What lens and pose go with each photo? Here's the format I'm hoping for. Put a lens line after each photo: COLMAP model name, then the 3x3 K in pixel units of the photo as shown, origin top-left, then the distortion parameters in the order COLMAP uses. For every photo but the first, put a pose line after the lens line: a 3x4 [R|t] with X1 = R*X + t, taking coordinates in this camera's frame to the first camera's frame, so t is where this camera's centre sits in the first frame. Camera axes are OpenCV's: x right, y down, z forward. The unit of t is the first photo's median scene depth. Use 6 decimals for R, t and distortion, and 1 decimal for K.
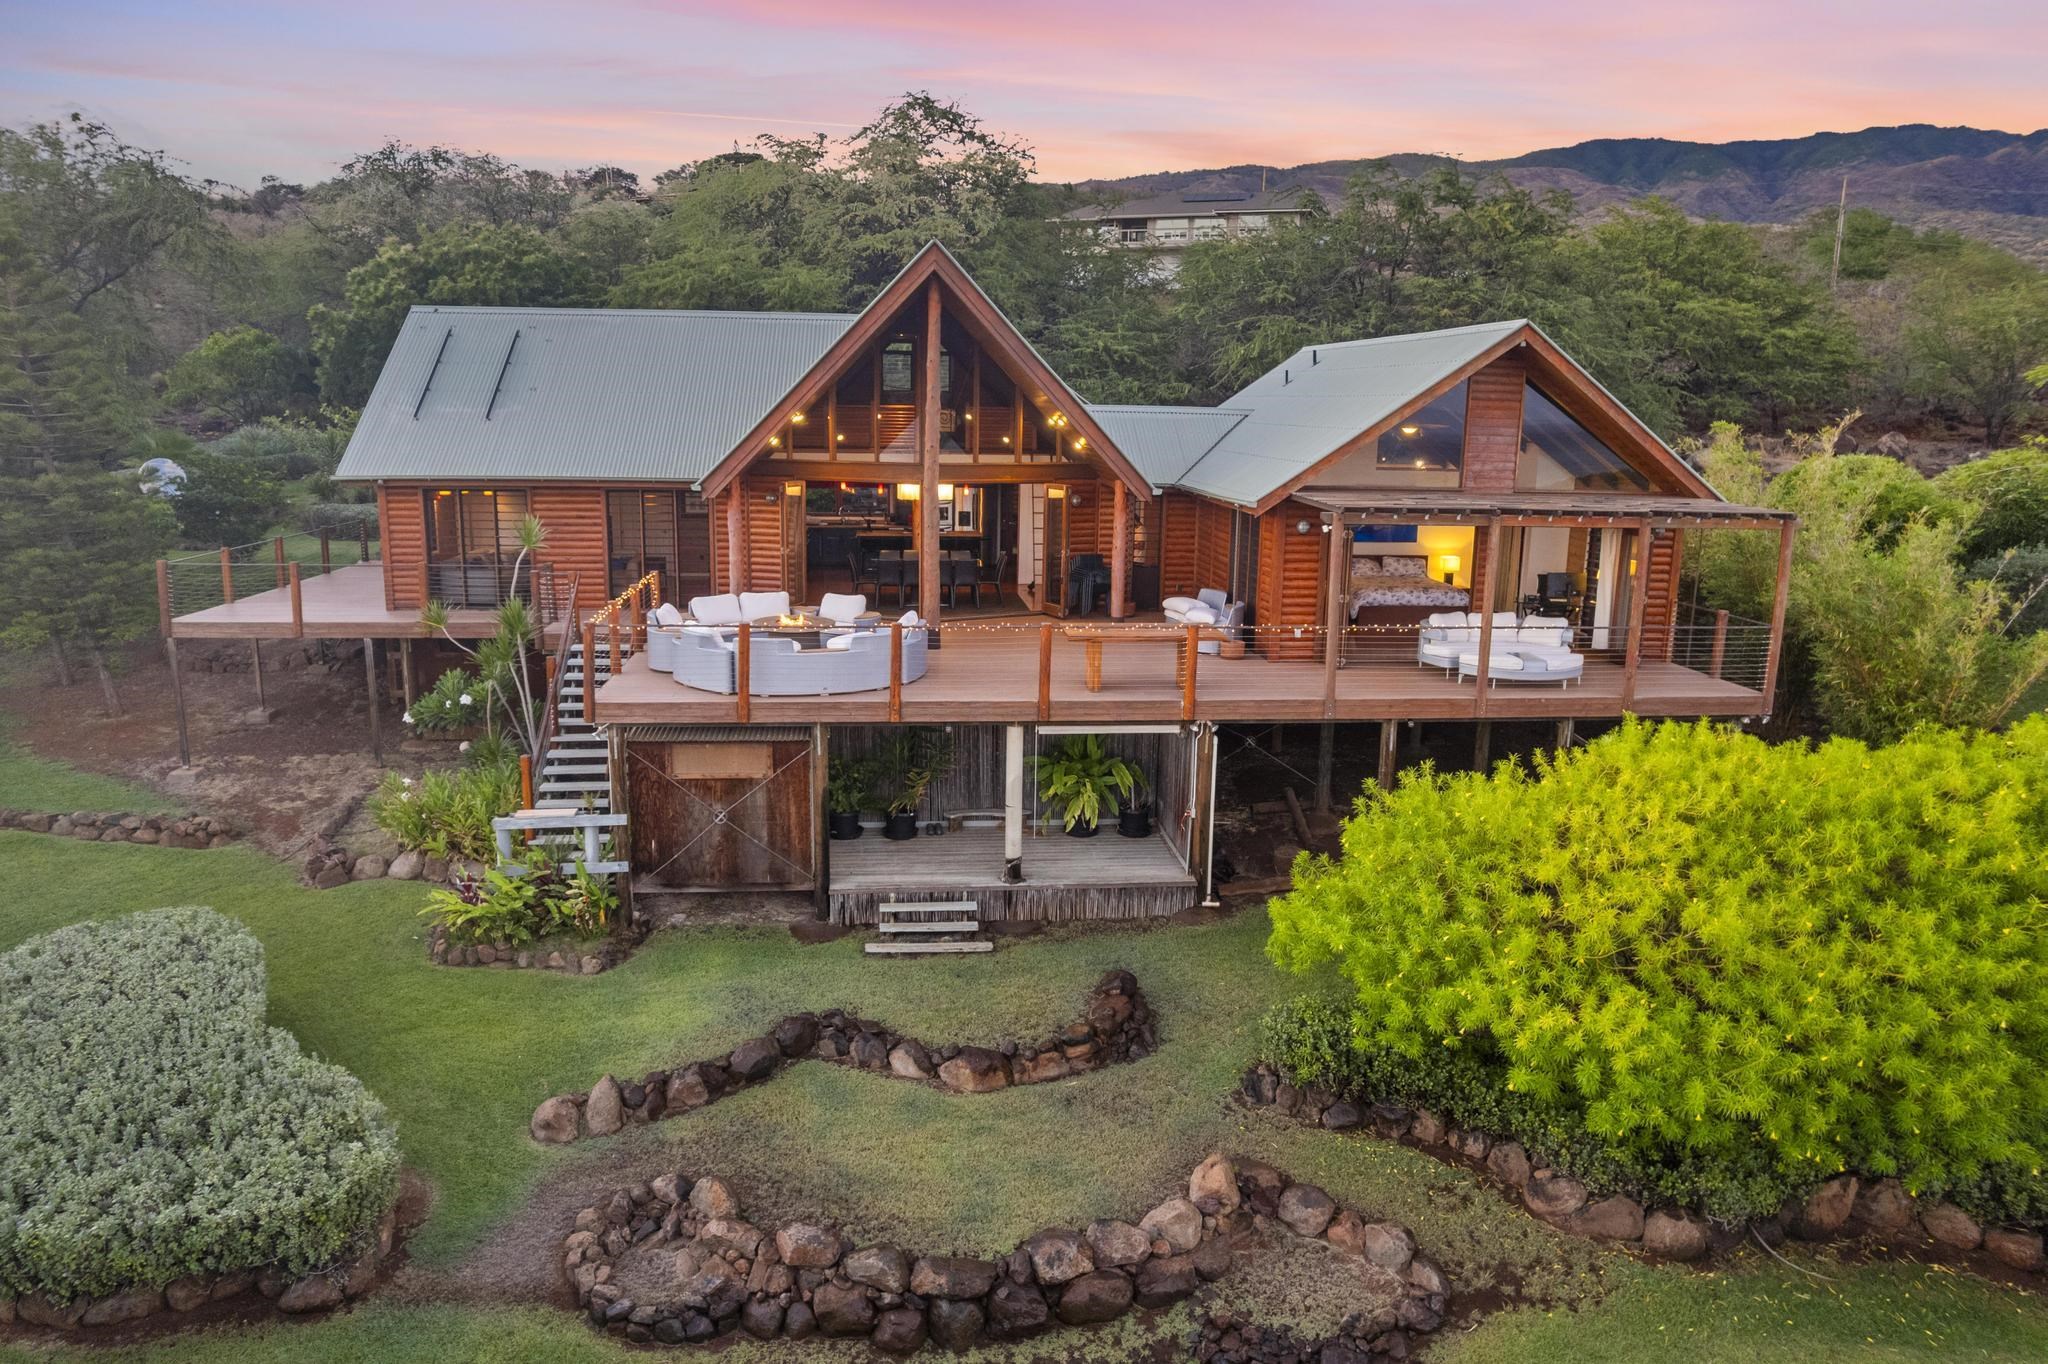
lens RADIAL K [[1319.9, 0, 1022.0], [0, 1319.9, 677.2], [0, 0, 1]] dist [0.003523, 0.011365]
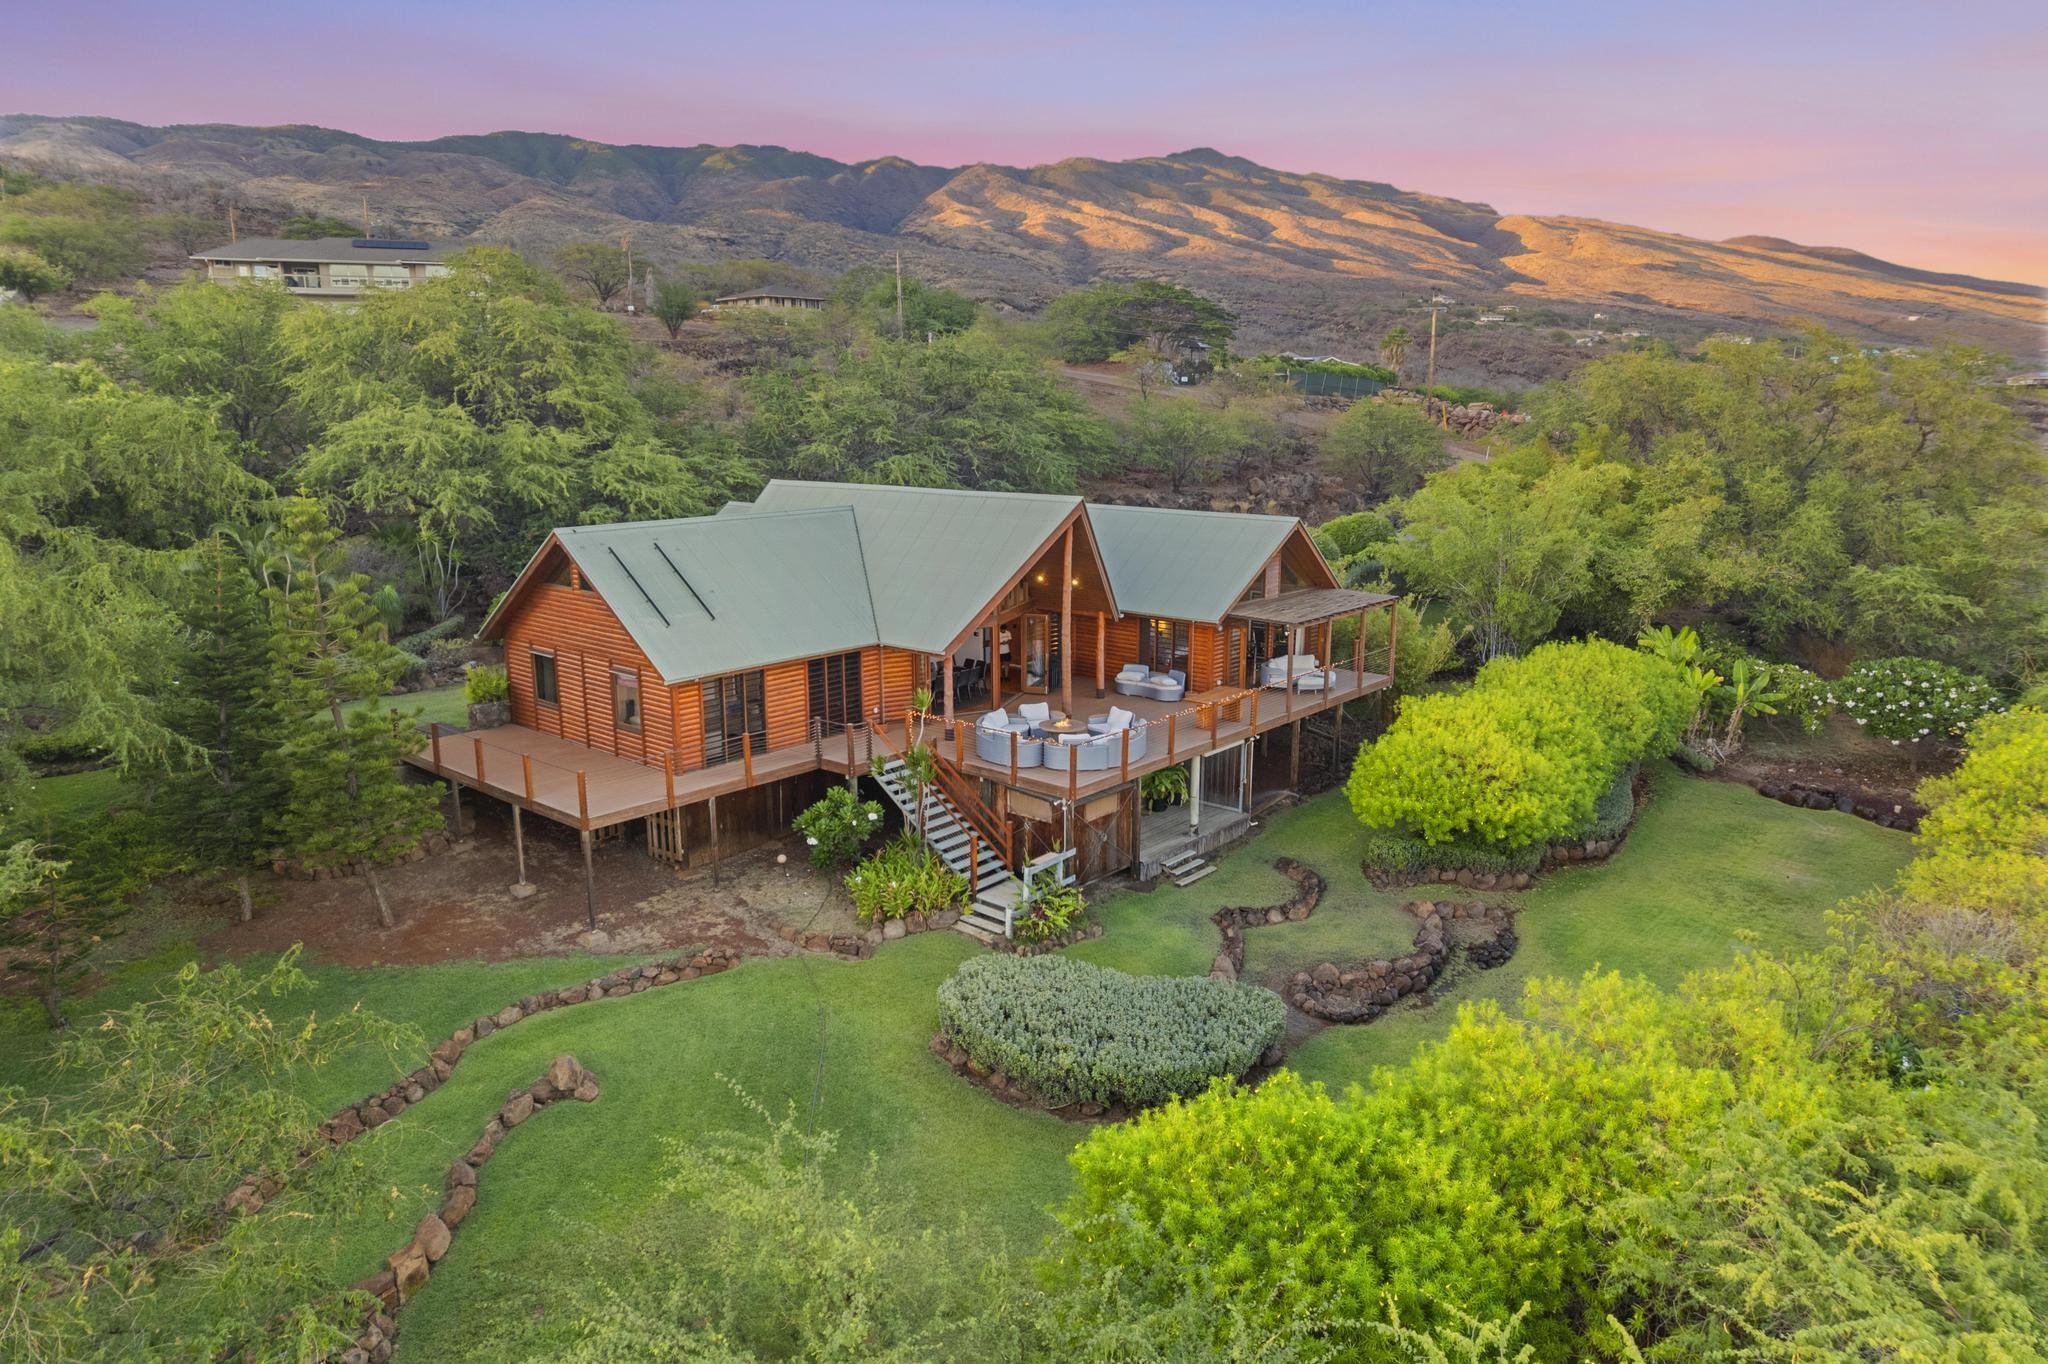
lens RADIAL K [[1319.9, 0, 1027.1], [0, 1319.9, 682.9], [0, 0, 1]] dist [0.003523, 0.011365]
pose [[0.740048, -0.170304, 0.650634, -1.435257], [0.162539, 0.984021, 0.072691, -0.249060], [-0.652617, 0.051959, 0.755904, -0.303476]]
